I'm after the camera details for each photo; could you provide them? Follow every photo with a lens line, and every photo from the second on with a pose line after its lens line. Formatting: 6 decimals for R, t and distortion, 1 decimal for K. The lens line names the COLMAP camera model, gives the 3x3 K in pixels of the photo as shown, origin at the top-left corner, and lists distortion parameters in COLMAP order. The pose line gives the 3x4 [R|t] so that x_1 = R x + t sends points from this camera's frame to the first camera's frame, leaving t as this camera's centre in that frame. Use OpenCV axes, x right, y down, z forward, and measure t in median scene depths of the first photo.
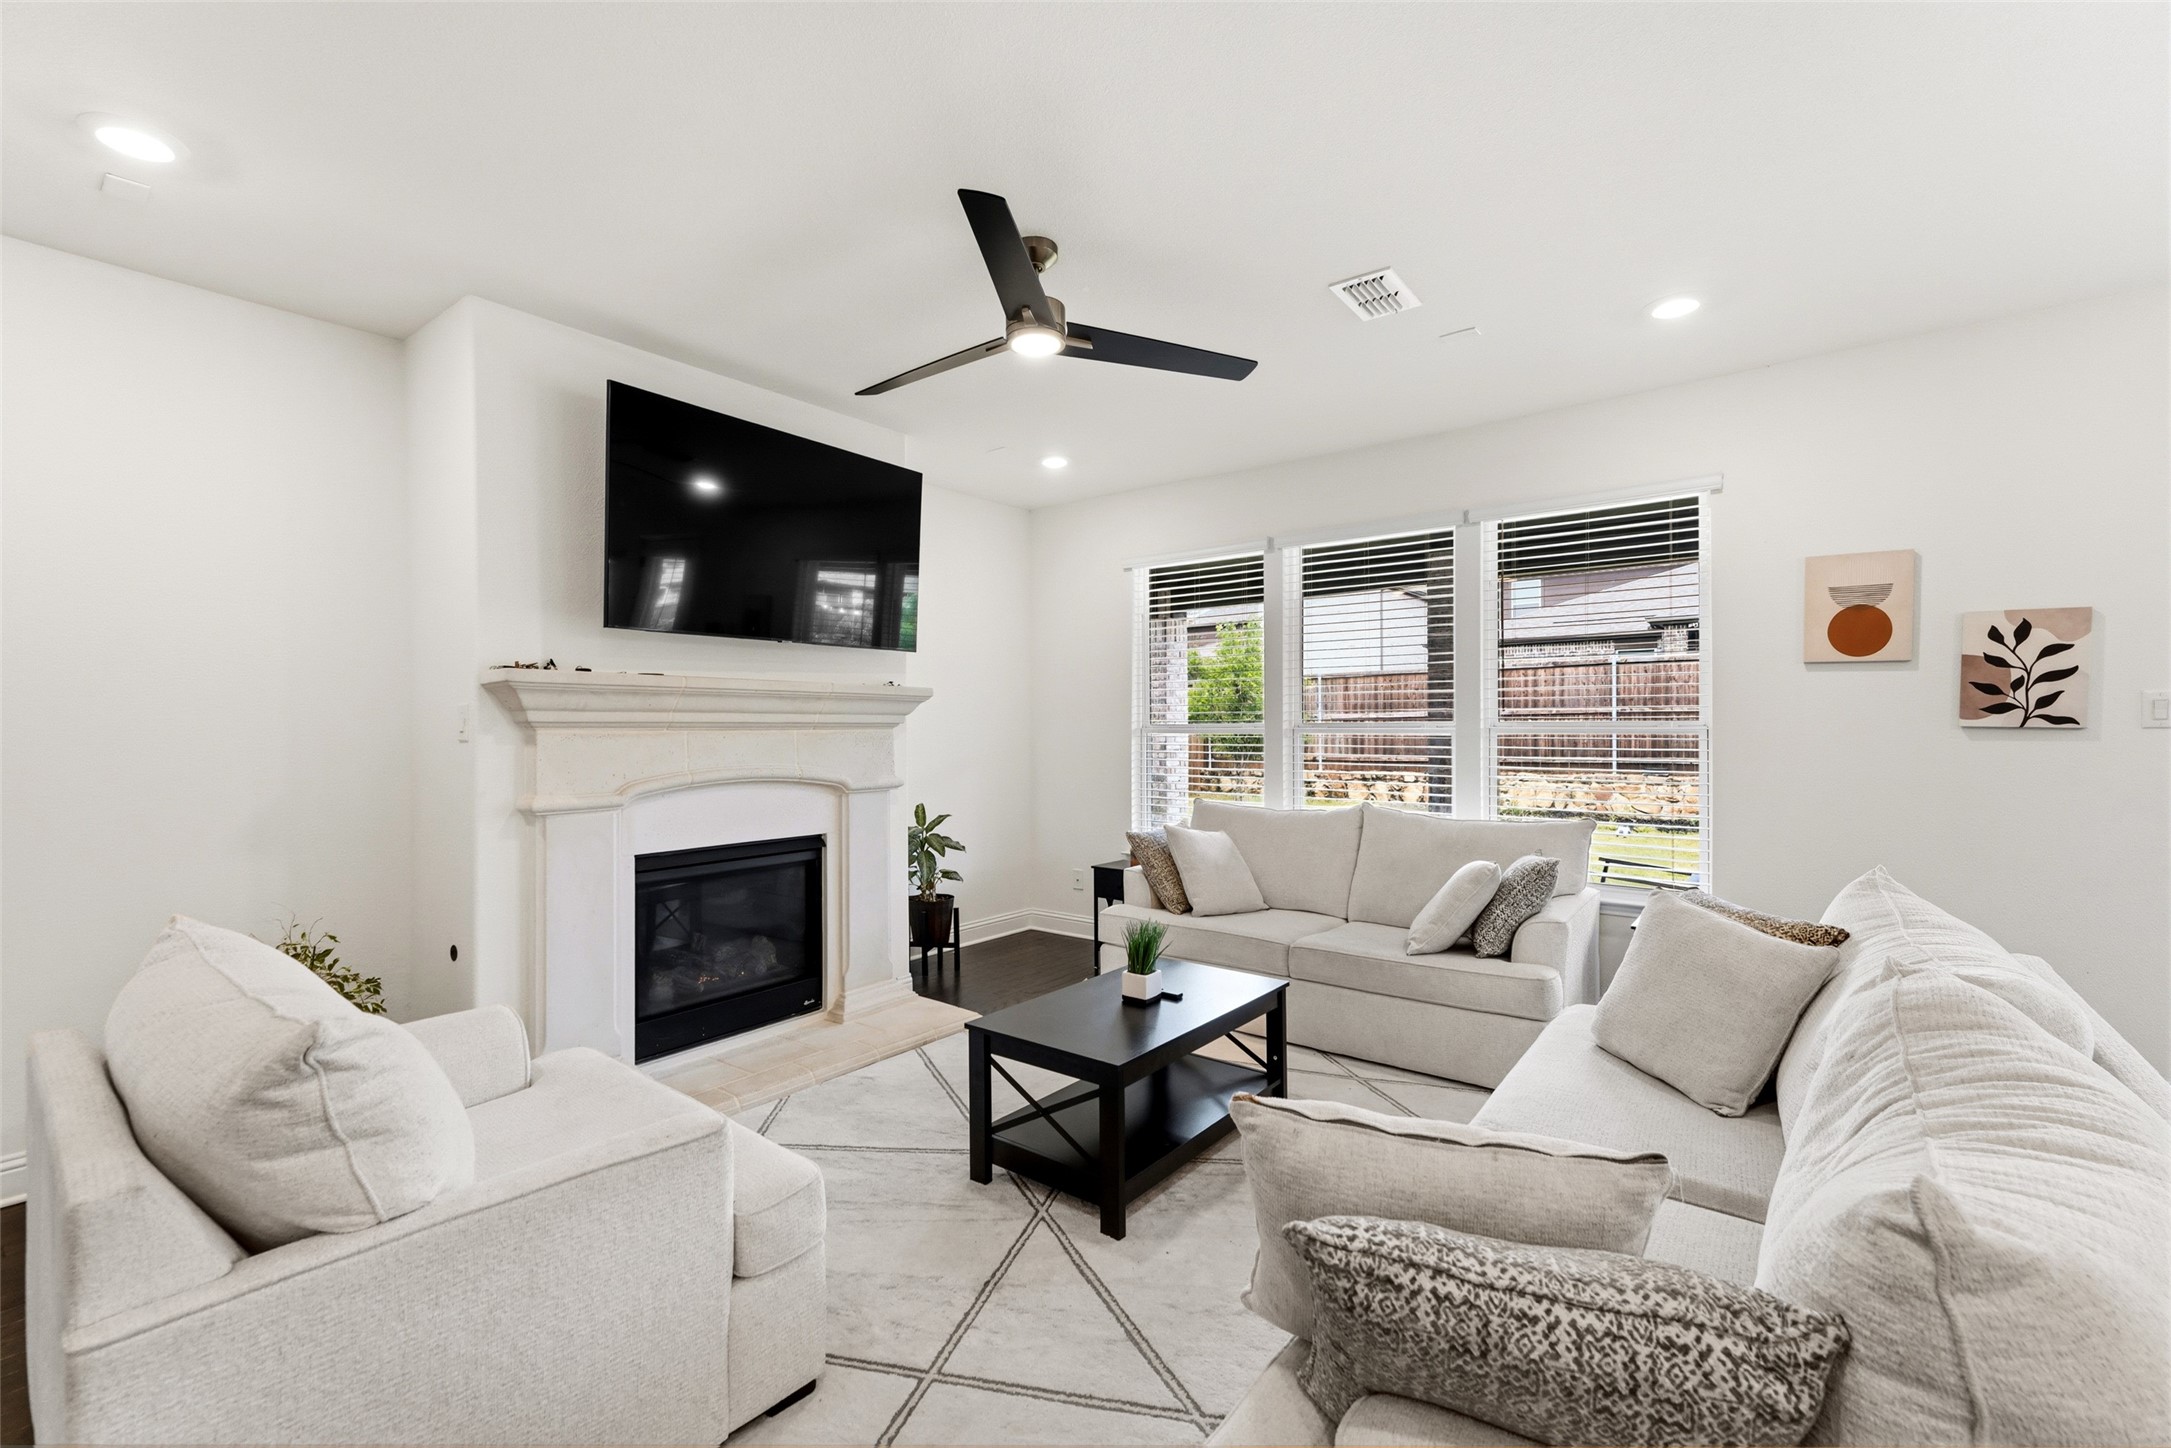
lens RADIAL K [[922.9, 0, 1080.6], [0, 922.9, 734.2], [0, 0, 1]] dist [0.003323, 0.000161]
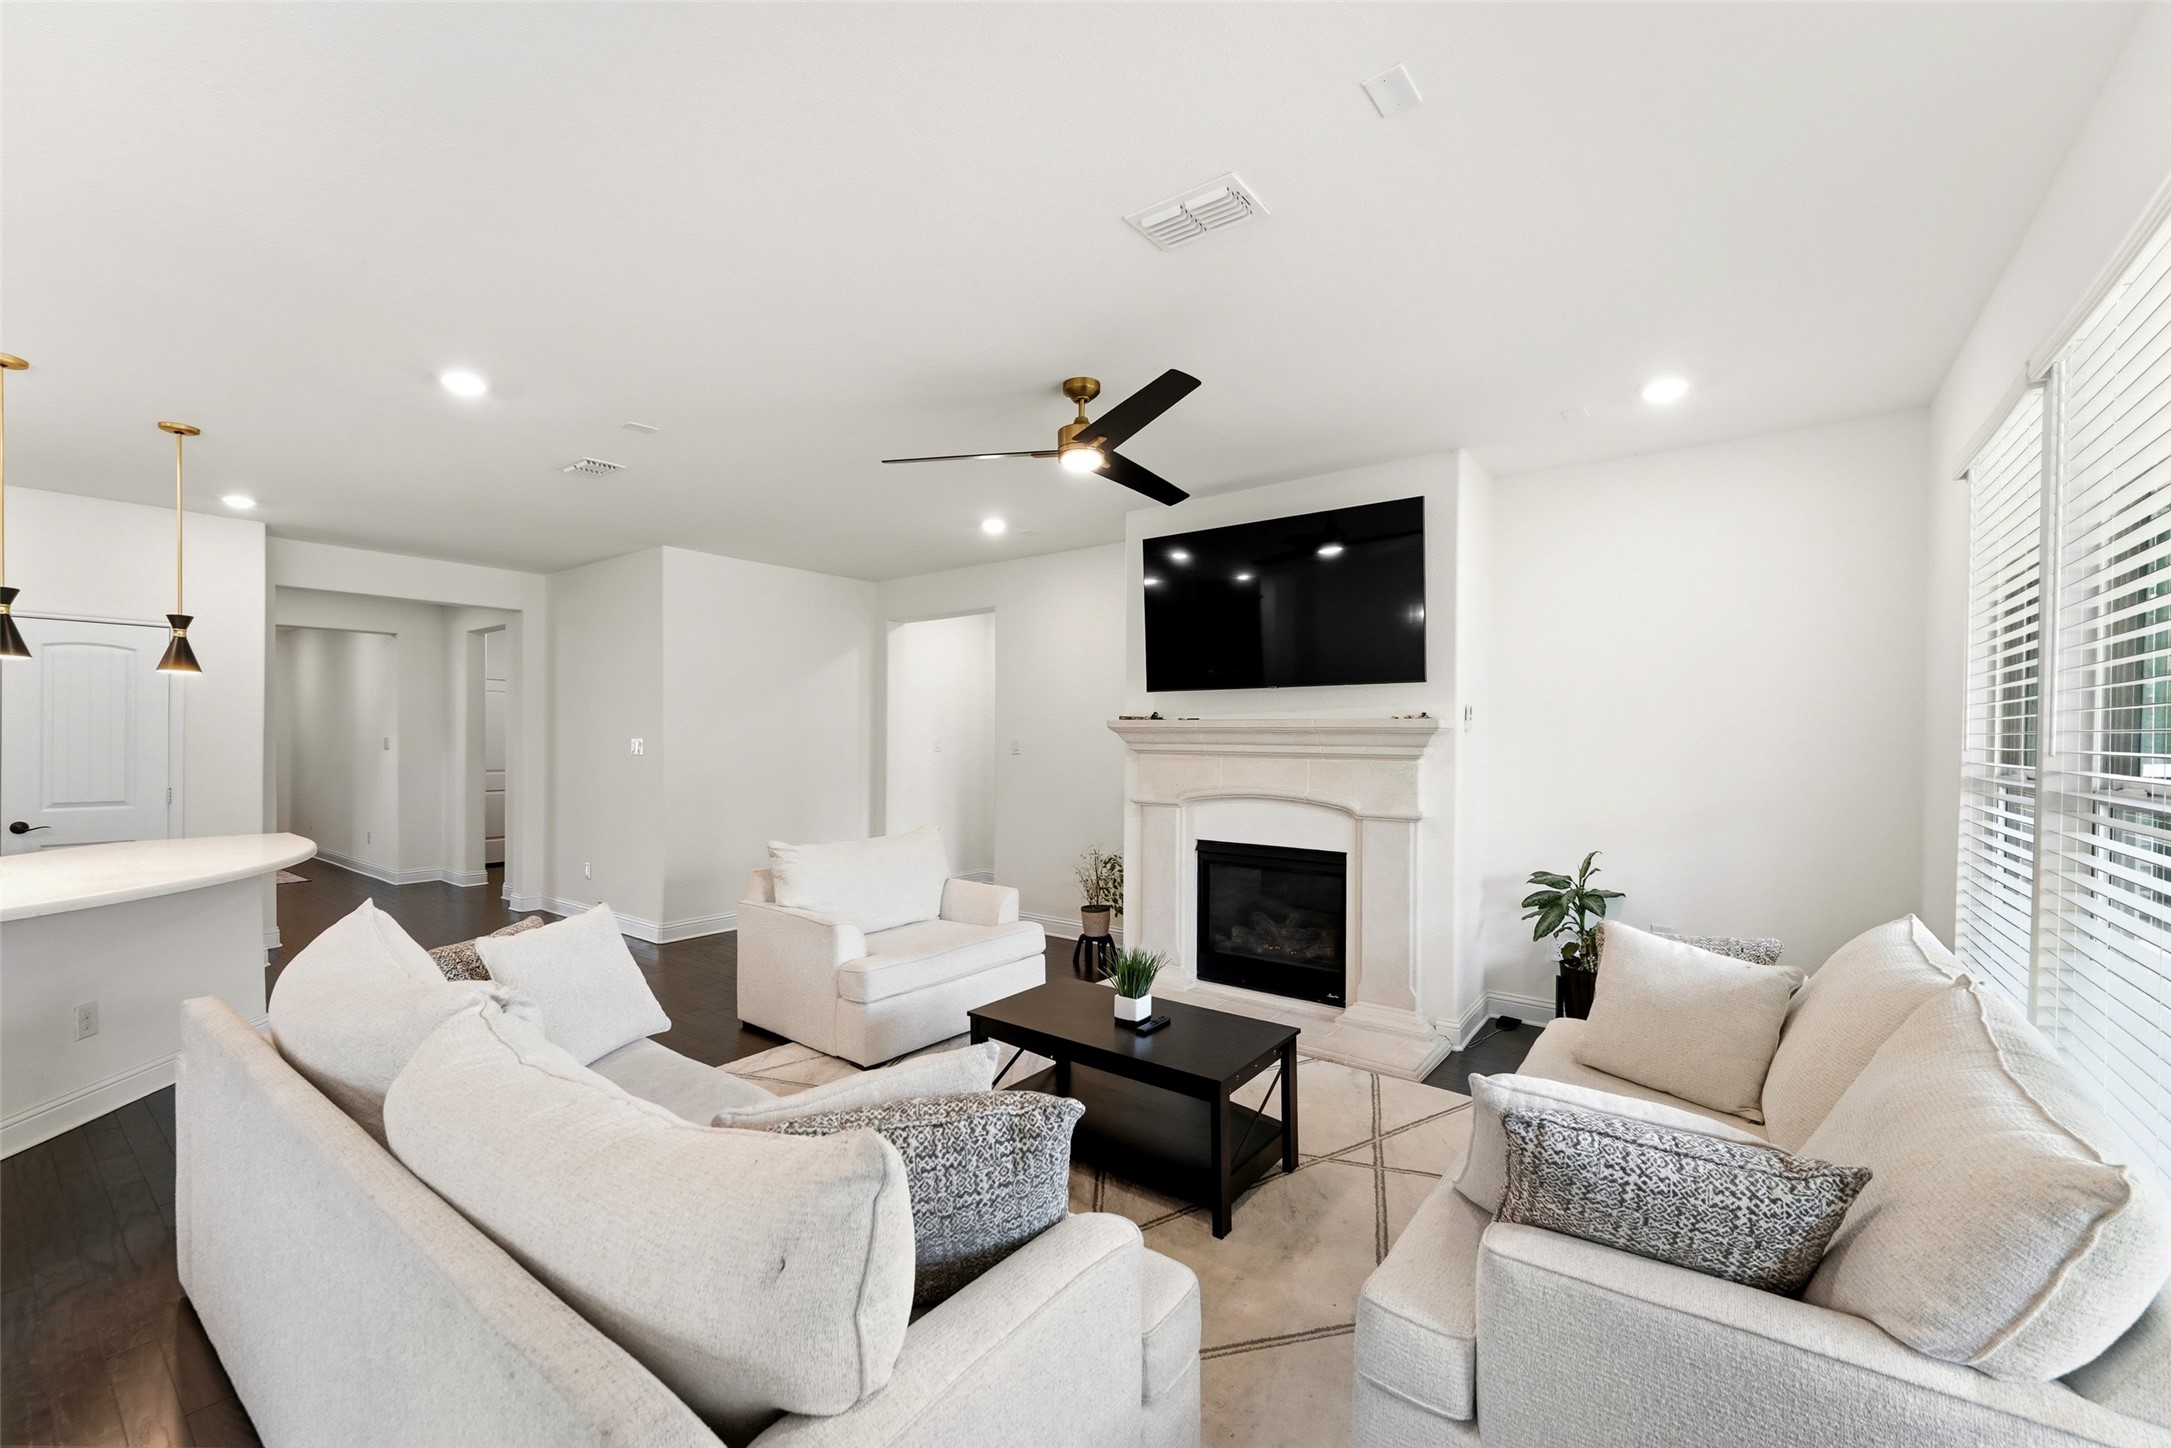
lens RADIAL K [[876.8, 0, 1074.6], [0, 876.8, 735.6], [0, 0, 1]] dist [0.006269, 0.000207]
pose [[0.035668, 0.007159, -0.999338, 0.974888], [-0.013591, 0.999885, 0.006677, -0.046730], [0.999271, 0.013344, 0.035761, 0.788174]]
